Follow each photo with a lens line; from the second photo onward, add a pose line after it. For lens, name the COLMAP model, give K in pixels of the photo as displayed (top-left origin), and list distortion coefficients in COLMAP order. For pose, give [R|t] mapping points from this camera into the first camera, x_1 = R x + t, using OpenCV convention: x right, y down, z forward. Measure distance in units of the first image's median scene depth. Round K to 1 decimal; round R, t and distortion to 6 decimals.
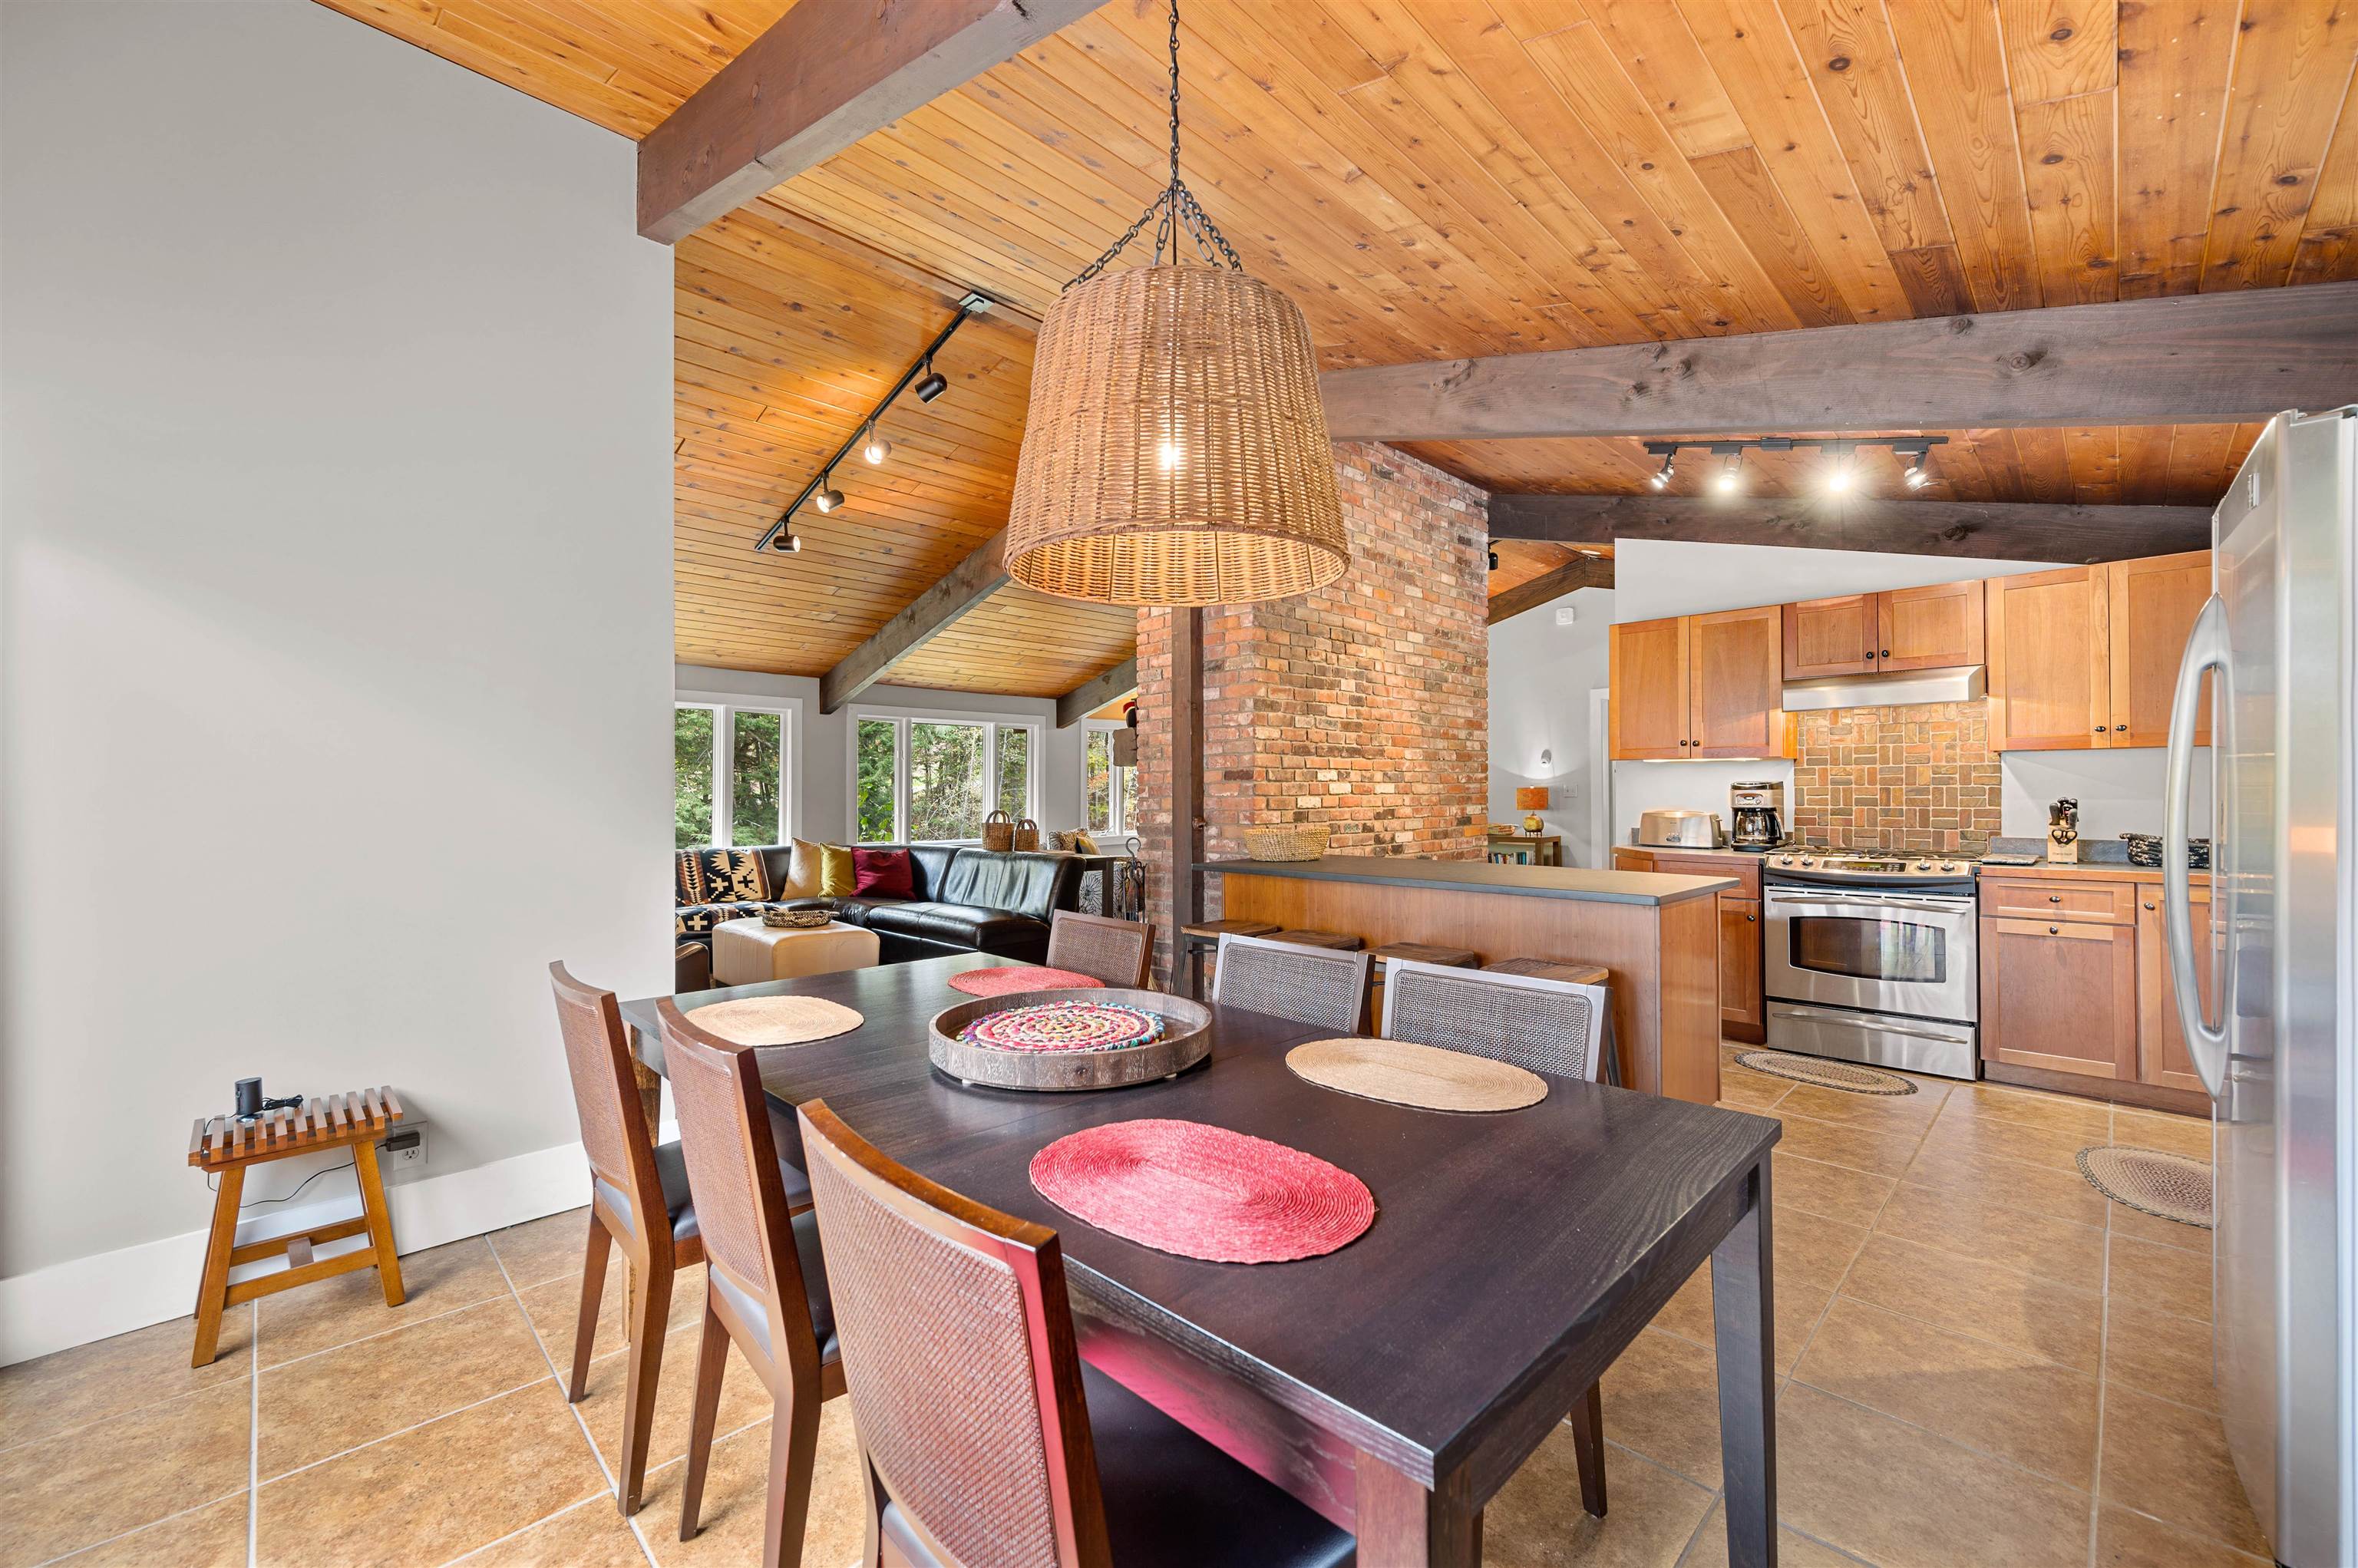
lens RADIAL K [[932.7, 0, 1182.5], [0, 932.7, 782.1], [0, 0, 1]] dist [-0.001015, -0.000092]
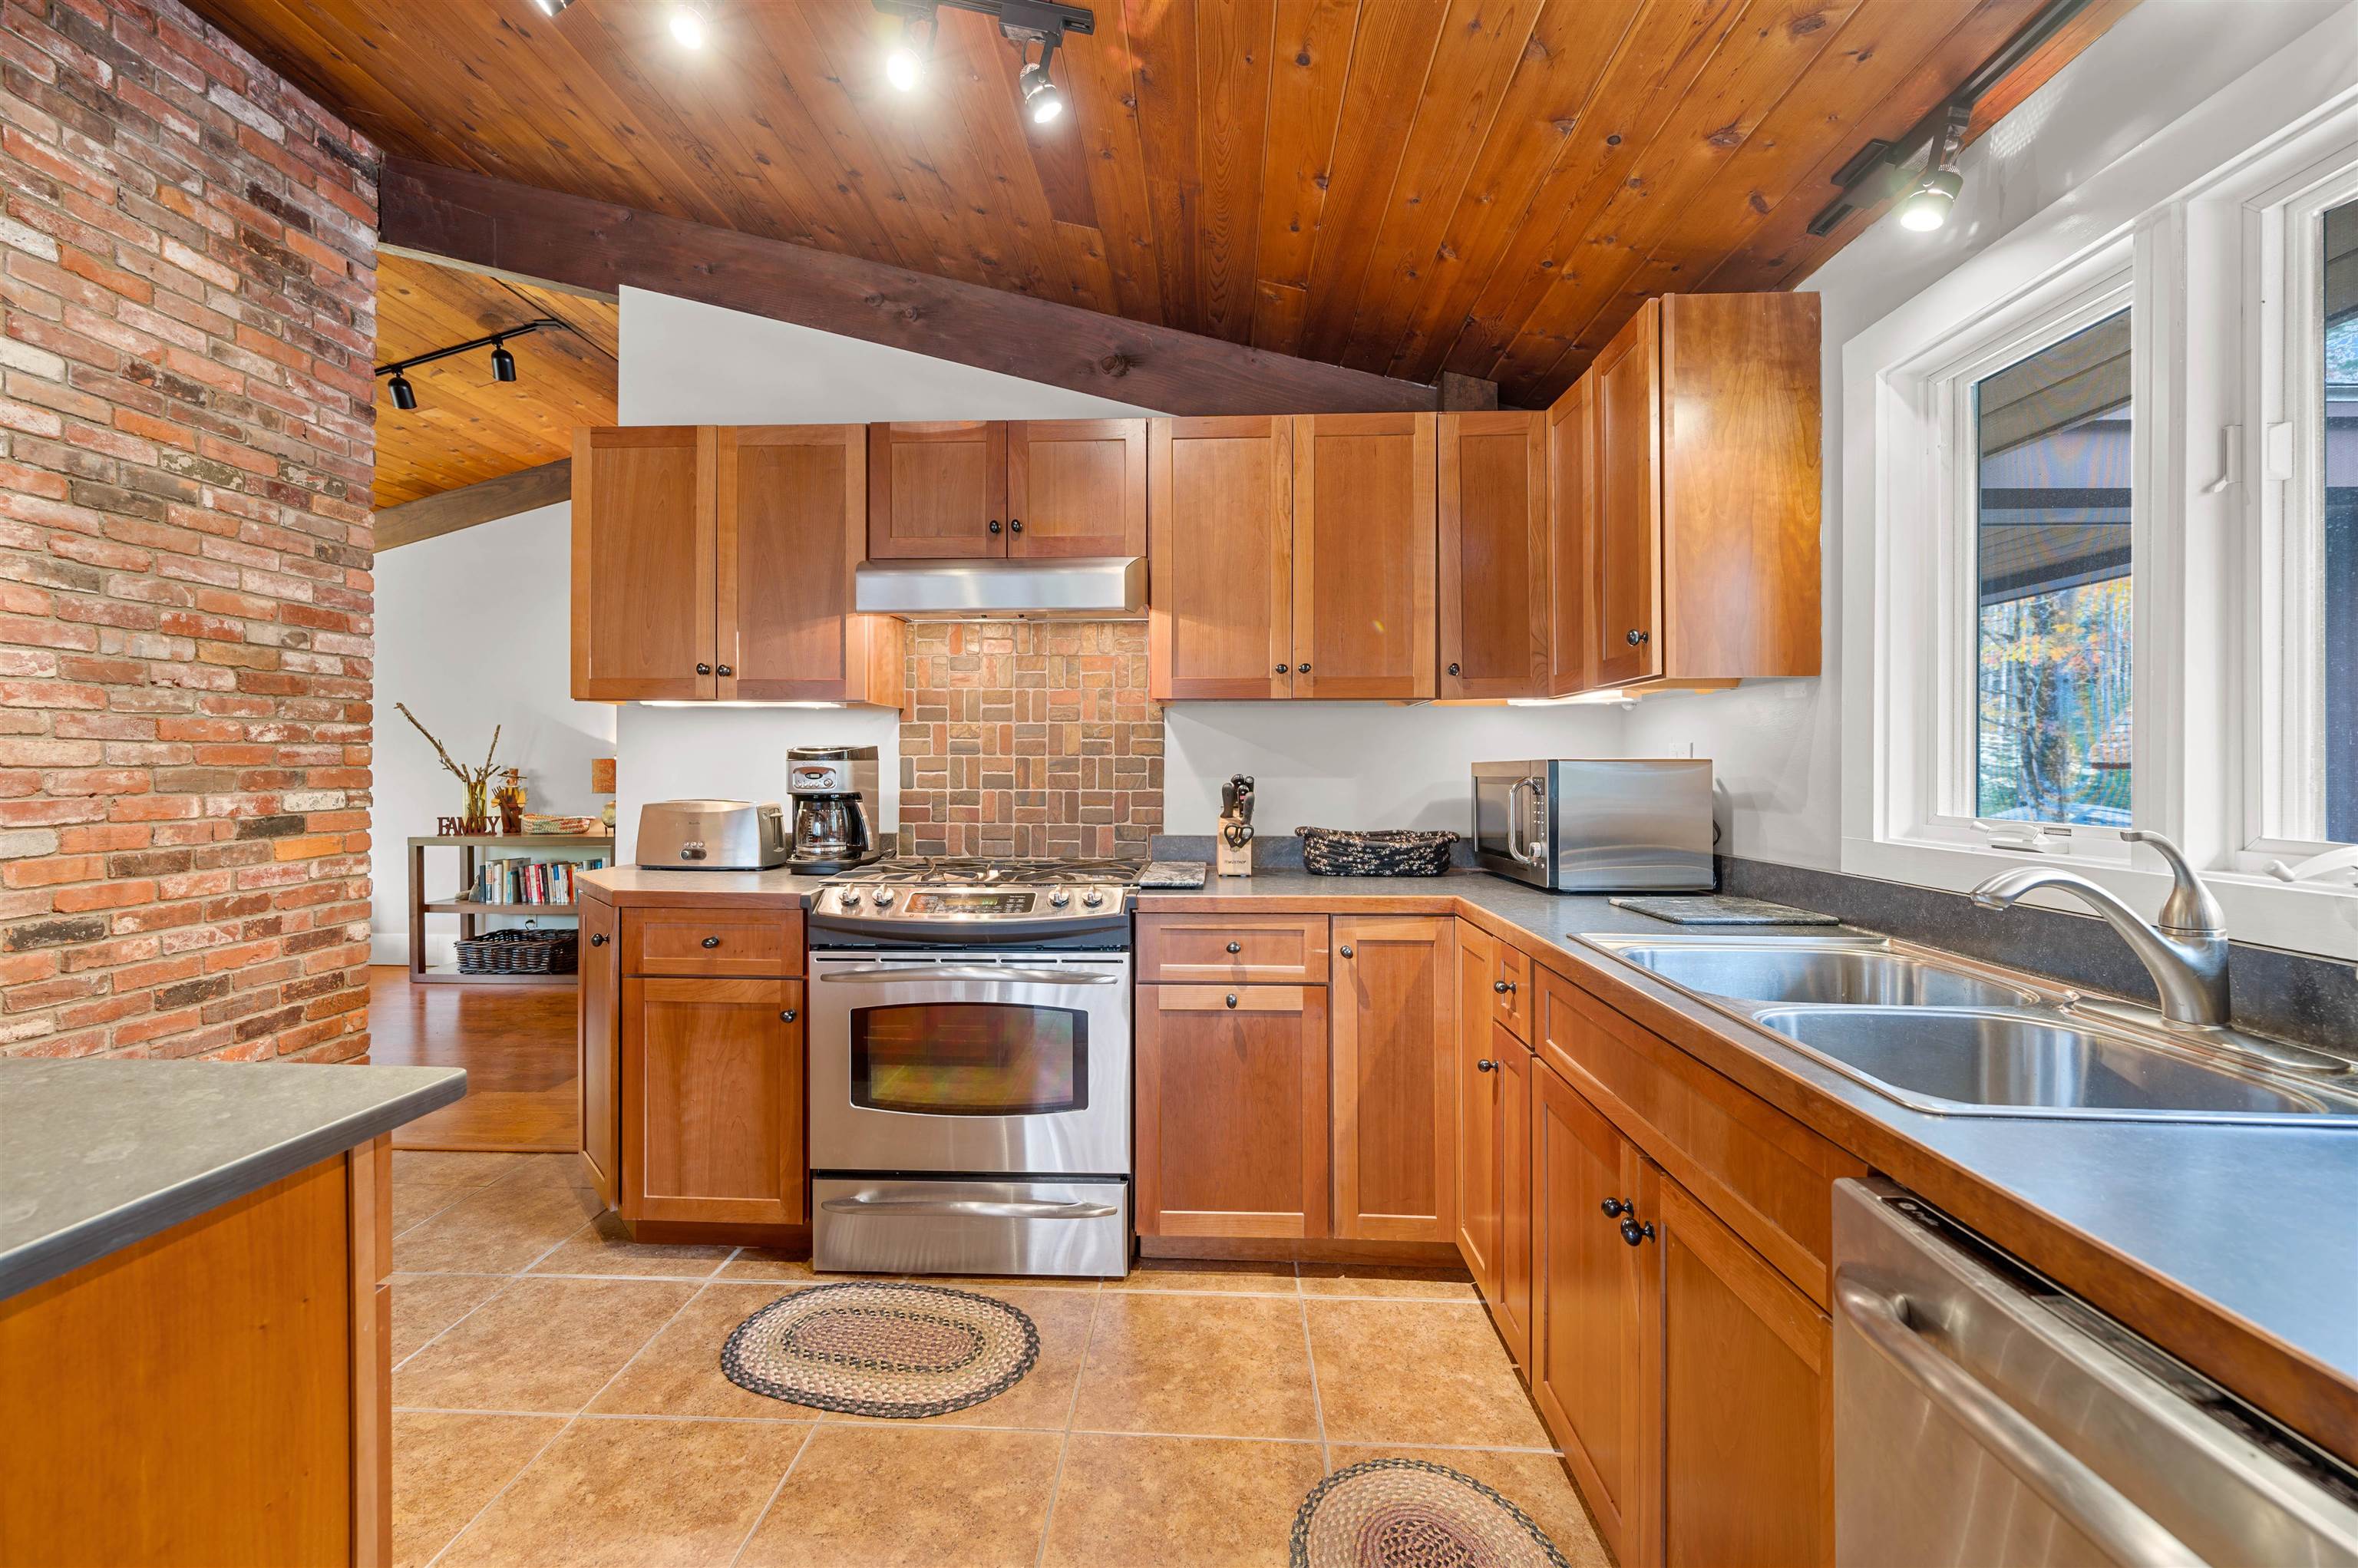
lens RADIAL K [[932.7, 0, 1180.6], [0, 932.7, 764.0], [0, 0, 1]] dist [-0.001015, -0.000092]
pose [[0.732609, 0.006393, 0.680620, 0.339911], [-0.011329, 0.999932, 0.002802, 0.005531], [-0.680555, -0.009764, 0.732632, 0.394686]]
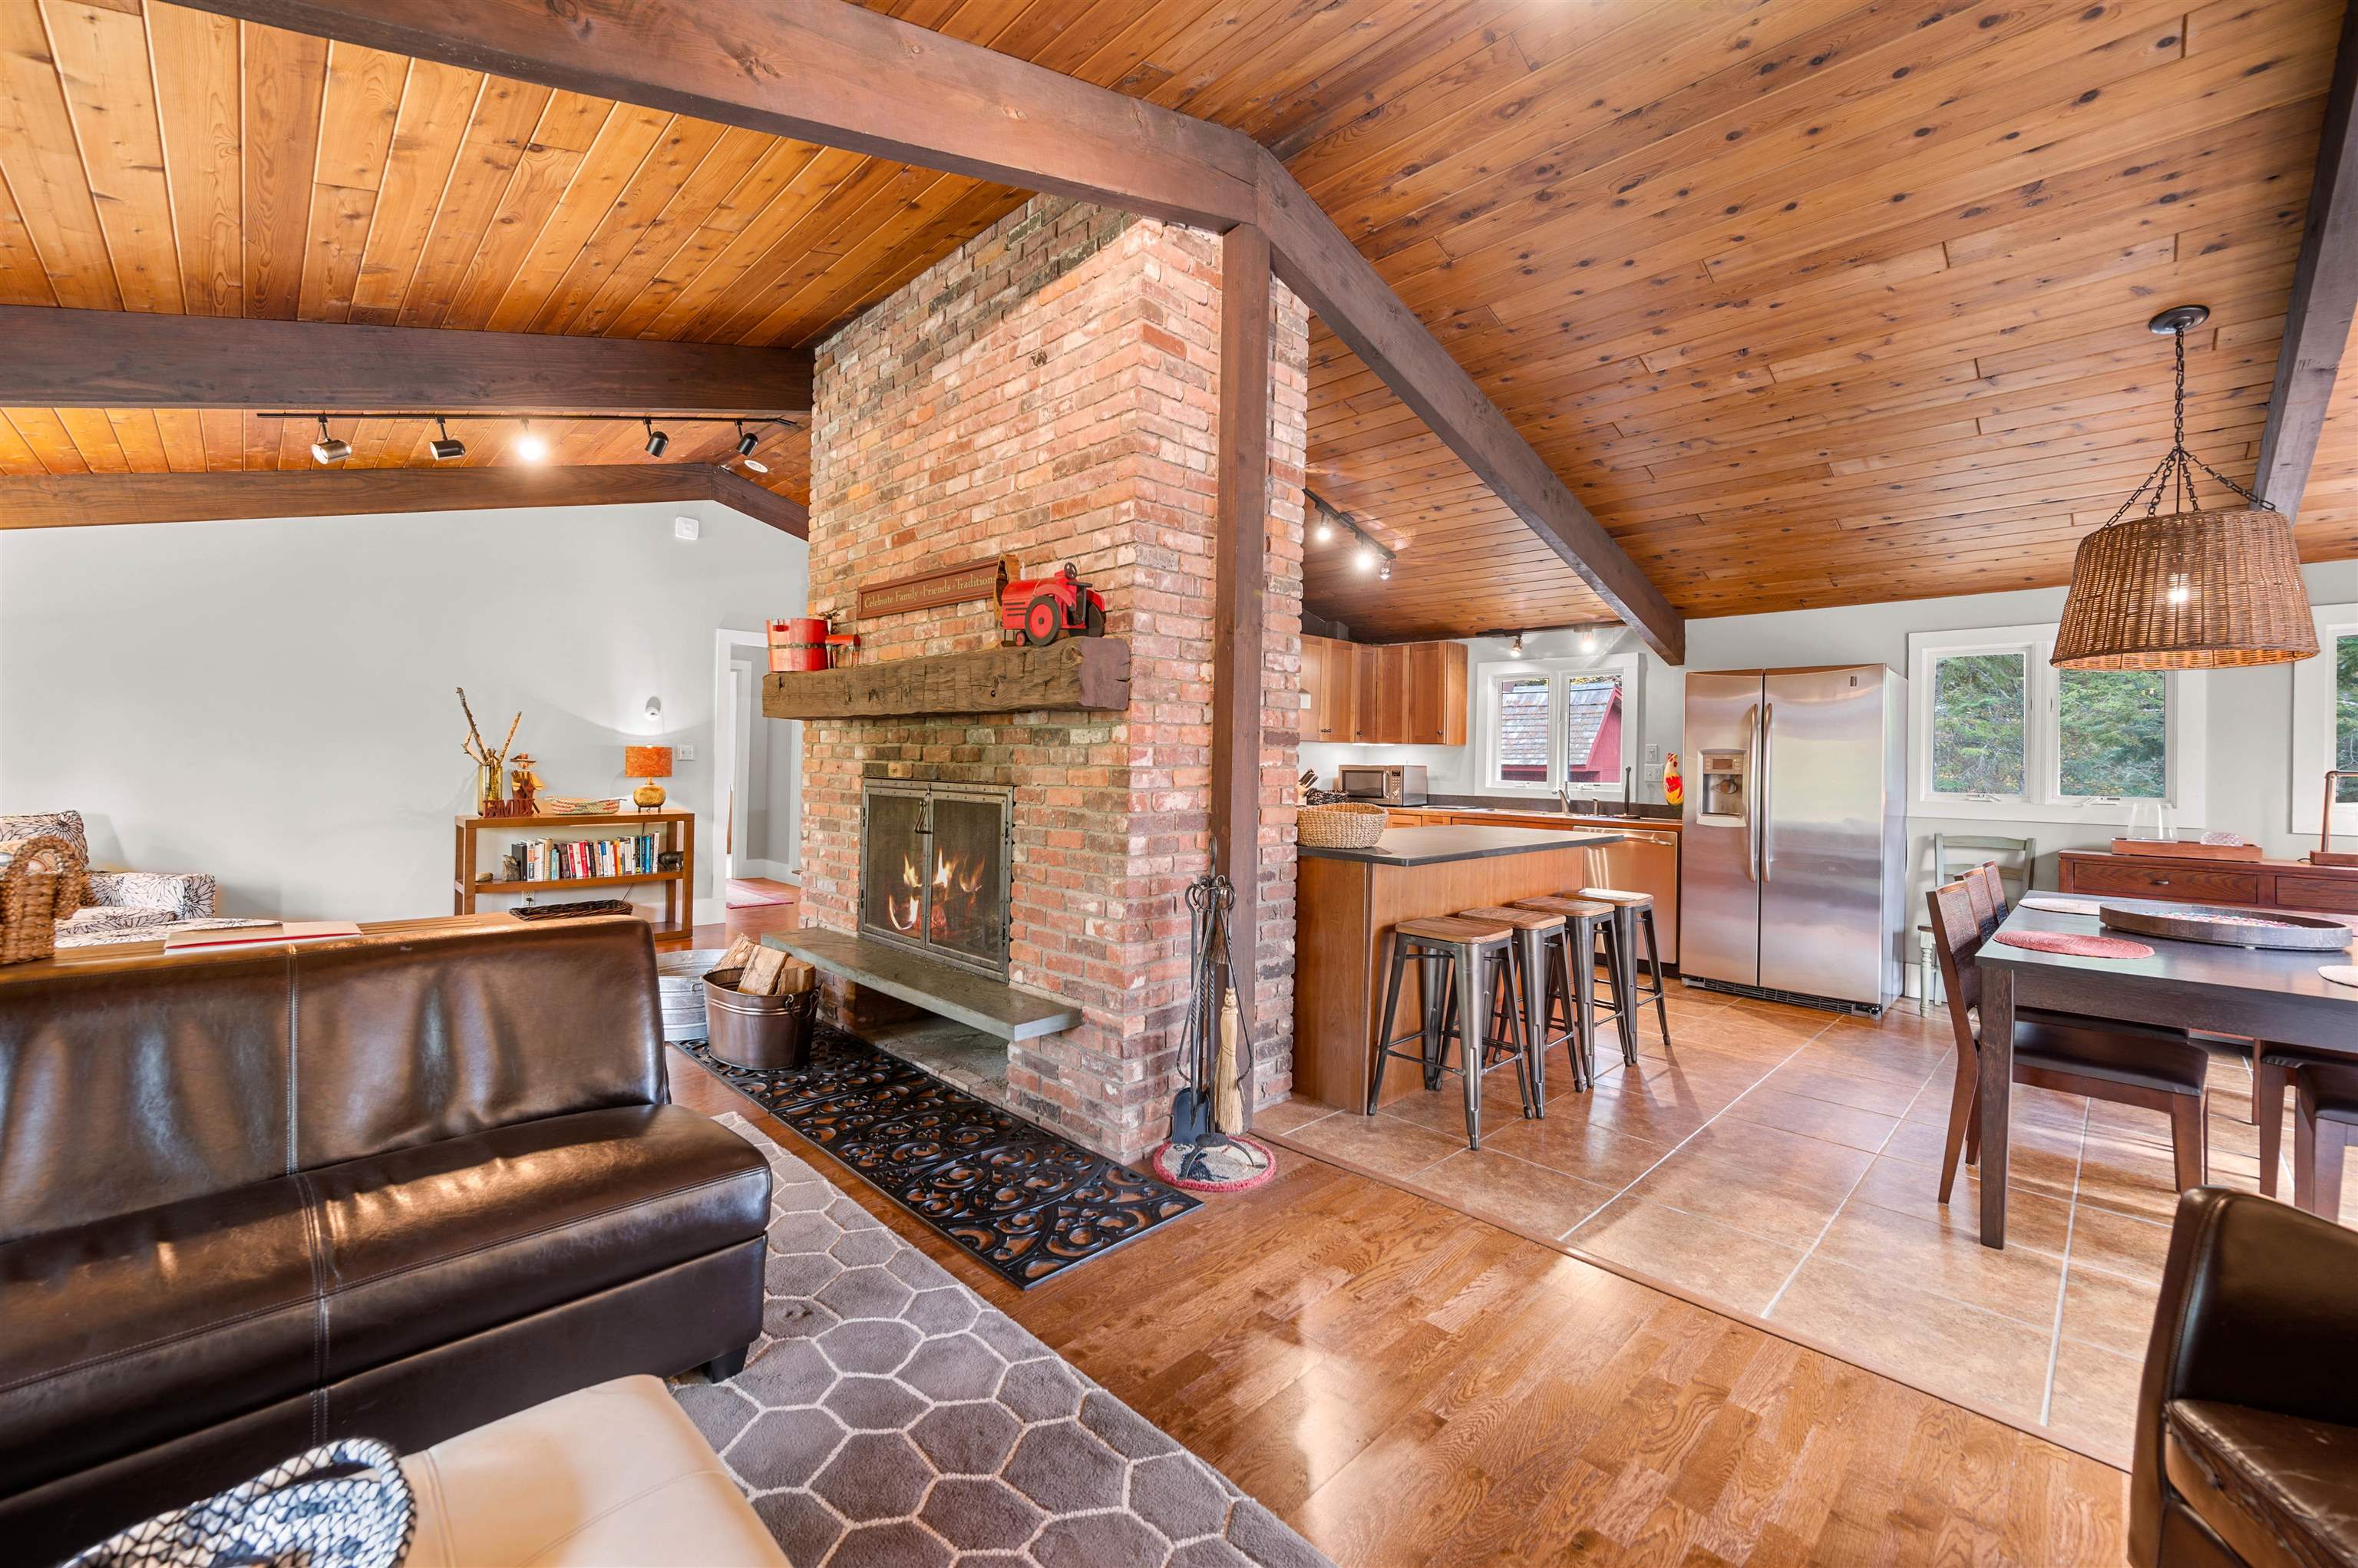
lens RADIAL K [[932.7, 0, 1170.1], [0, 932.7, 753.1], [0, 0, 1]] dist [-0.001015, -0.000092]
pose [[0.009695, 0.014616, 0.999846, -0.554466], [-0.030389, 0.999436, -0.014315, 0.014076], [-0.999491, -0.030246, 0.010134, 0.880508]]
